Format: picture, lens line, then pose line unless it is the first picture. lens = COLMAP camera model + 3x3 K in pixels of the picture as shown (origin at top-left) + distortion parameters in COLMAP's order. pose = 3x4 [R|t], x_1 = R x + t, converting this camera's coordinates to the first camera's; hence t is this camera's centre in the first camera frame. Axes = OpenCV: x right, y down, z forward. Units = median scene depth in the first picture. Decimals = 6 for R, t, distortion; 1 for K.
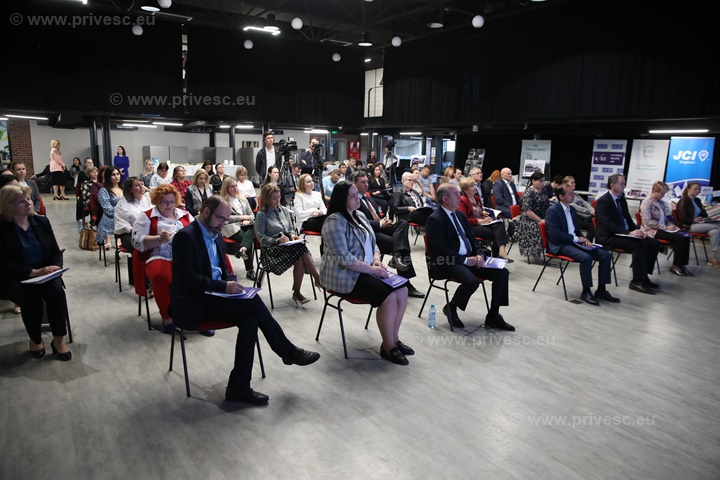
lens RADIAL K [[487.8, 0, 361.5], [0, 487.8, 251.2], [0, 0, 1]] dist [-0.105206, 0.081472]
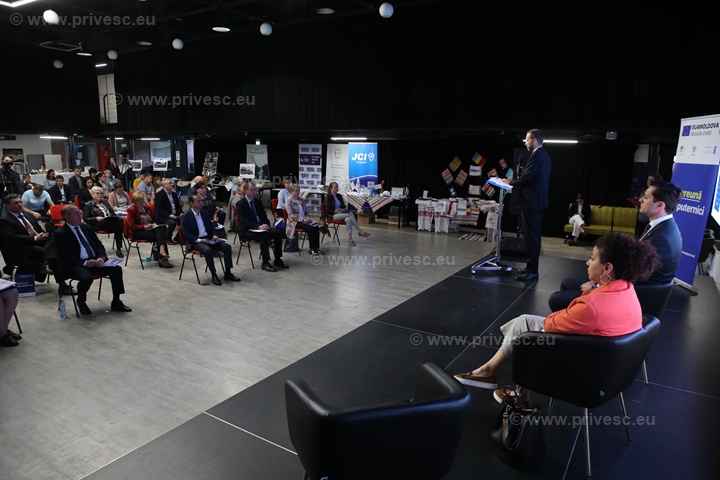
lens RADIAL K [[487.8, 0, 361.5], [0, 487.8, 251.2], [0, 0, 1]] dist [-0.105206, 0.081472]
pose [[0.922522, -0.092772, 0.374628, 0.180559], [0.085918, 0.995687, 0.034996, 0.002624], [-0.376259, -0.000097, 0.926515, -0.201965]]
